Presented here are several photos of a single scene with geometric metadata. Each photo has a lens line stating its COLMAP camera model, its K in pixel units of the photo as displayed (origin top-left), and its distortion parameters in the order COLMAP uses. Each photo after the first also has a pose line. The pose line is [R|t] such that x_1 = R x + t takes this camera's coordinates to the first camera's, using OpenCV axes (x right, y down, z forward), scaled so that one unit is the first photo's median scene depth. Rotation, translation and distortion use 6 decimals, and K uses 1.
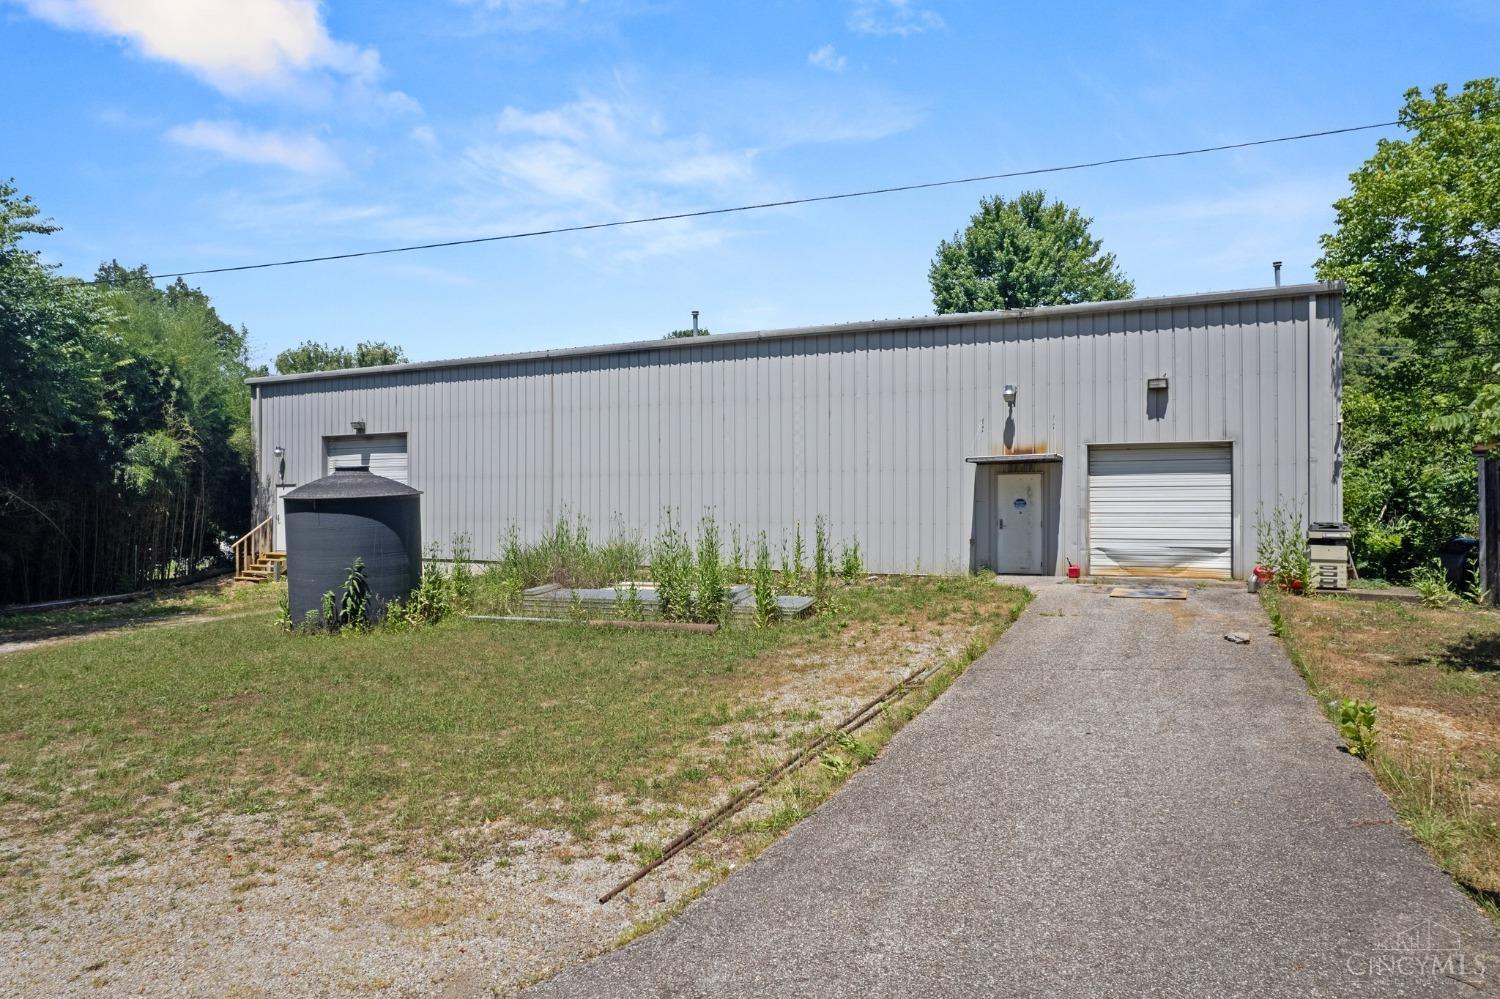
lens RADIAL K [[934.2, 0, 757.0], [0, 934.2, 504.6], [0, 0, 1]] dist [-0.037852, 0.004533]
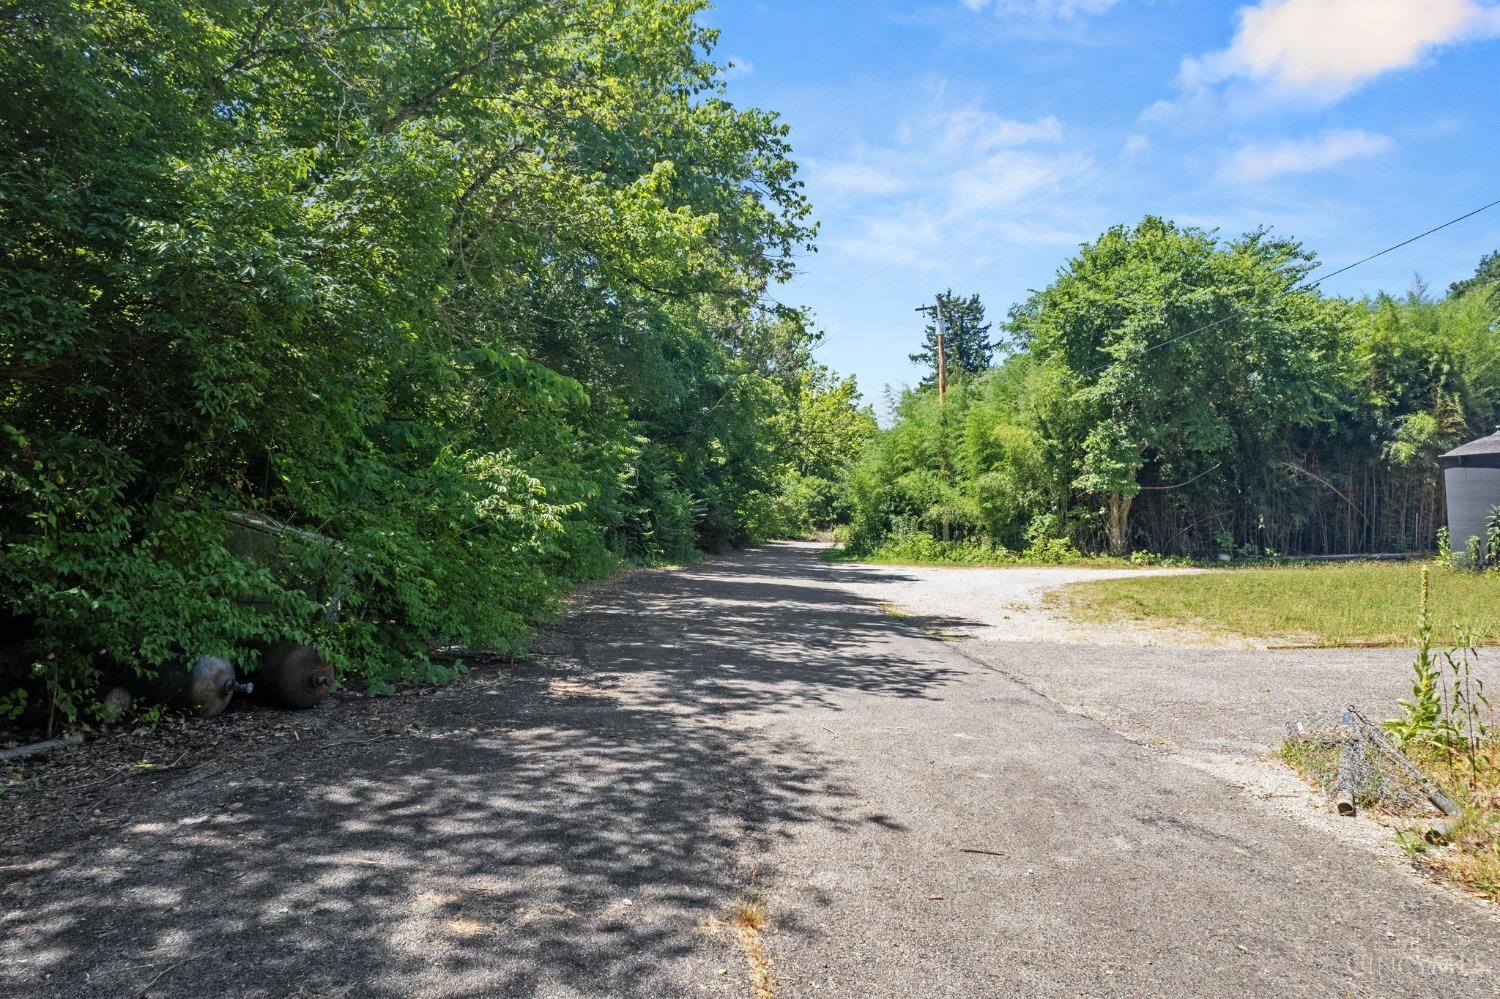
lens RADIAL K [[934.2, 0, 750.7], [0, 934.2, 501.1], [0, 0, 1]] dist [-0.037852, 0.004533]
pose [[0.227943, -0.000739, -0.973674, 0.336579], [-0.000721, 0.999999, -0.000928, 0.041150], [0.973674, 0.000914, 0.227942, -0.094564]]
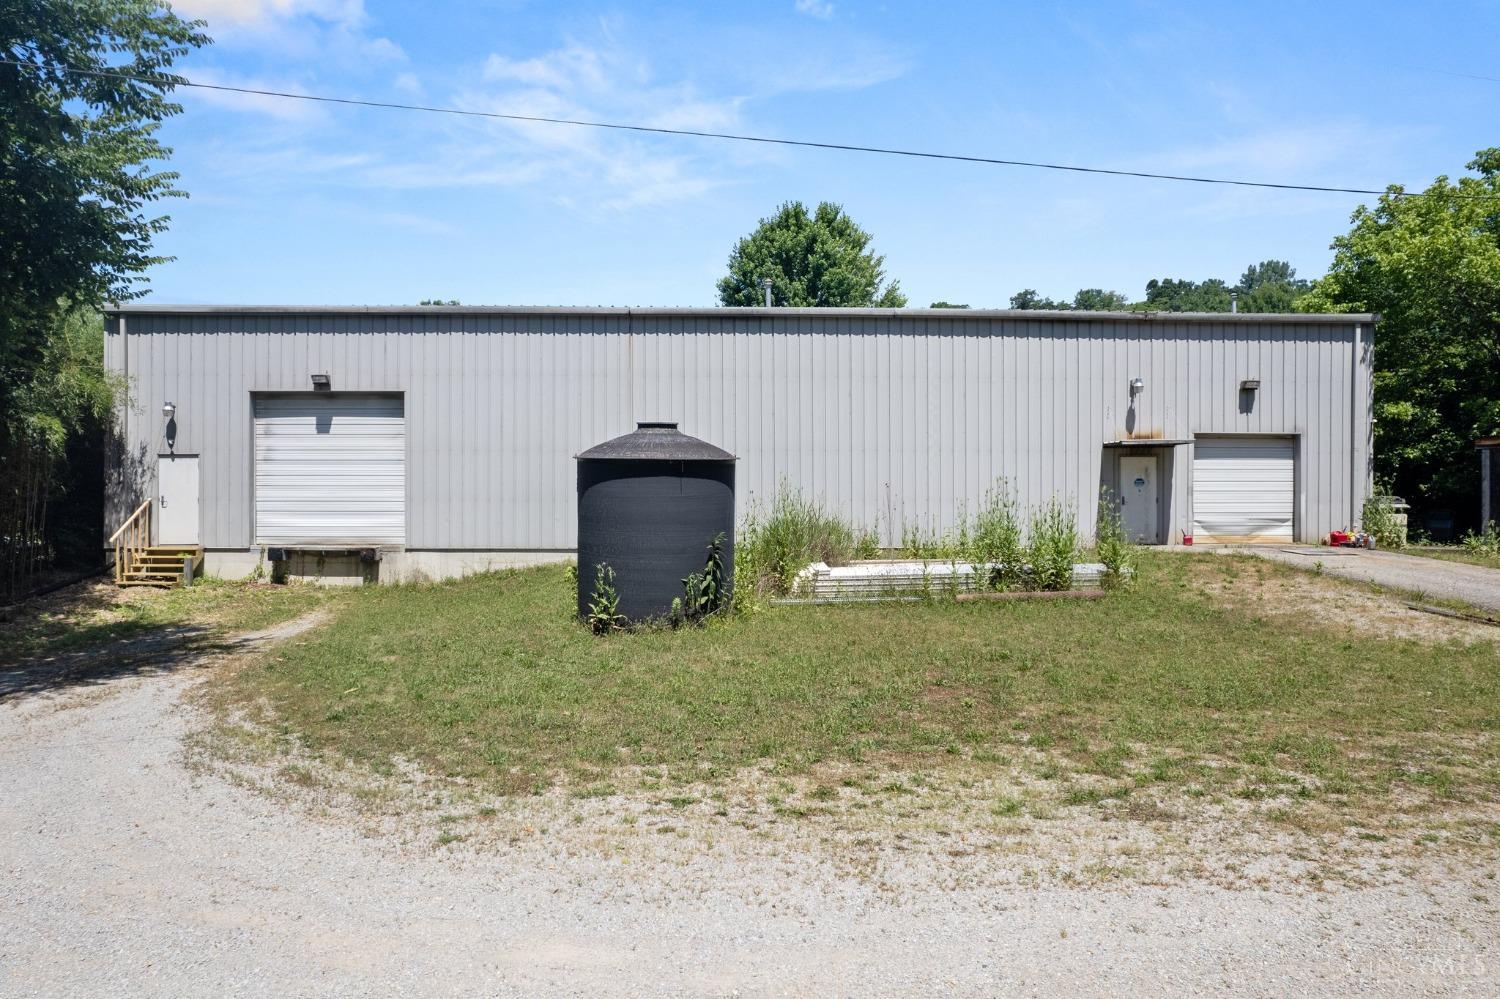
lens RADIAL K [[934.2, 0, 751.1], [0, 934.2, 506.7], [0, 0, 1]] dist [-0.037852, 0.004533]
pose [[0.886463, 0.000553, 0.462800, -0.627434], [-0.001345, 0.999998, 0.001381, 0.025780], [-0.462798, -0.001847, 0.886462, 0.200450]]
